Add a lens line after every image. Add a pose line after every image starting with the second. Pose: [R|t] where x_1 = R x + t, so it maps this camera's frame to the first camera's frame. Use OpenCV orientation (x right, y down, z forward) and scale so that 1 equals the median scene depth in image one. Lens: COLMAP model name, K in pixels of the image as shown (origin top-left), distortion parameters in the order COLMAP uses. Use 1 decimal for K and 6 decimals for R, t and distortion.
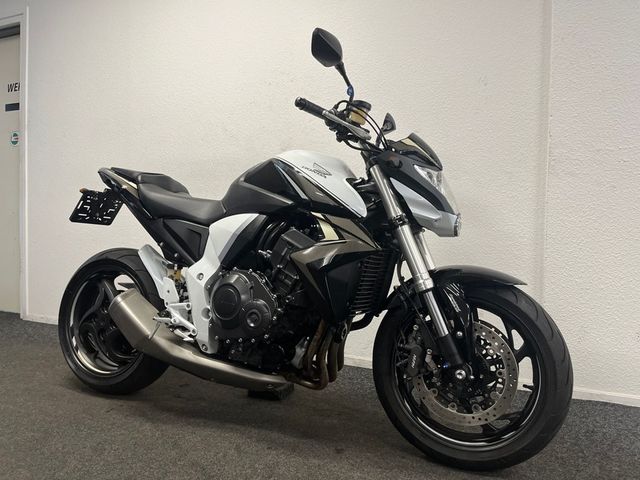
lens RADIAL K [[482.6, 0, 325.3], [0, 482.6, 241.5], [0, 0, 1]] dist [0.065754, -0.075326]
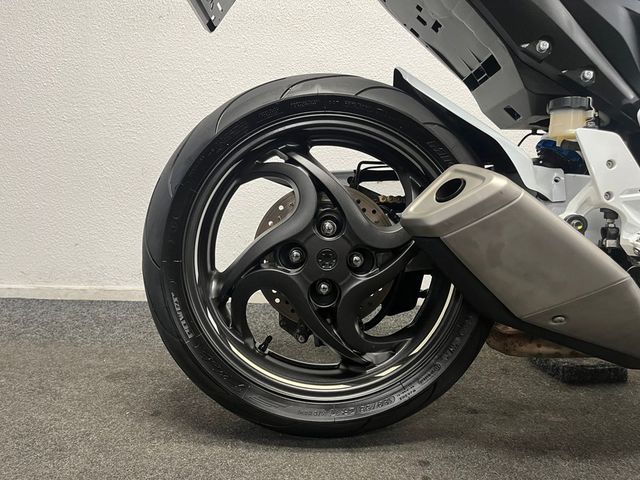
lens RADIAL K [[482.6, 0, 325.3], [0, 482.6, 241.5], [0, 0, 1]] dist [0.065754, -0.075326]
pose [[0.922032, -0.088352, 0.376897, -0.797229], [0.017193, 0.981993, 0.188136, 0.099810], [-0.386732, -0.166987, 0.906948, 0.835263]]
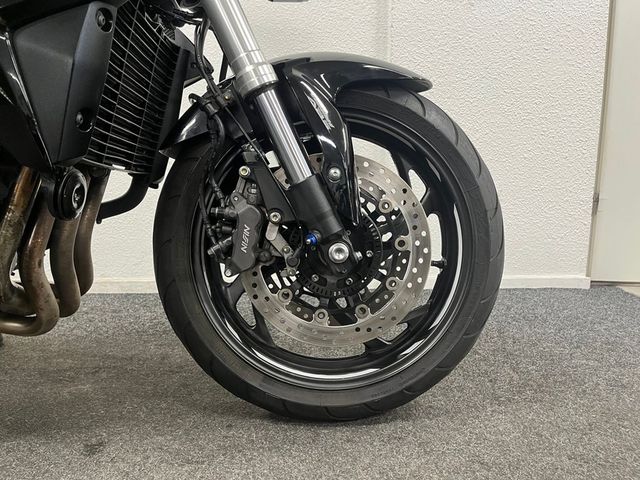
lens RADIAL K [[482.6, 0, 325.3], [0, 482.6, 241.5], [0, 0, 1]] dist [0.065754, -0.075326]
pose [[0.895275, -0.090357, 0.436255, 0.041788], [0.030528, 0.989357, 0.142267, 0.173383], [-0.444467, -0.114050, 0.888505, 0.510579]]
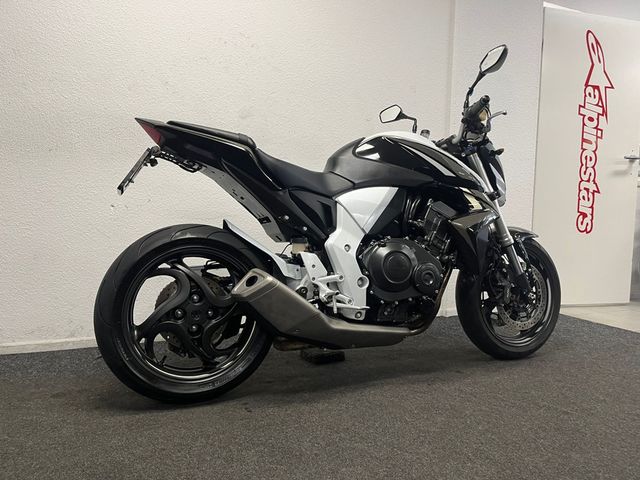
lens RADIAL K [[482.6, 0, 325.3], [0, 482.6, 241.5], [0, 0, 1]] dist [0.065754, -0.075326]
pose [[0.714753, -0.092372, 0.693250, -1.130944], [0.003176, 0.991658, 0.128858, -0.083437], [-0.699369, -0.089900, 0.709084, 0.344824]]
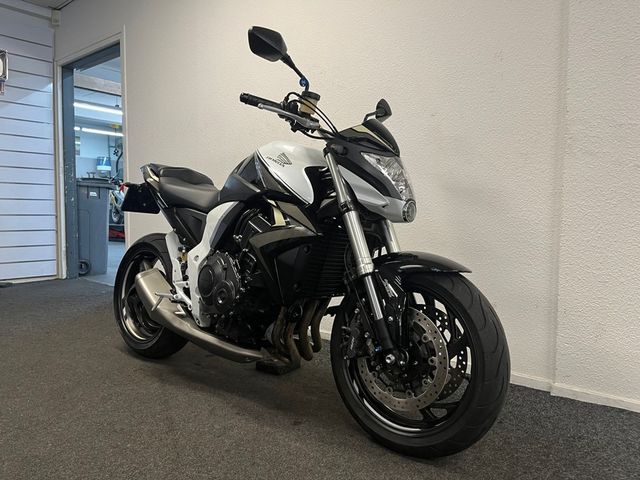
lens RADIAL K [[482.6, 0, 325.3], [0, 482.6, 241.5], [0, 0, 1]] dist [0.065754, -0.075326]
pose [[0.961228, 0.010506, -0.275556, 0.385685], [-0.004244, 0.999719, 0.023310, 0.006580], [0.275723, -0.021236, 0.961002, 0.002102]]
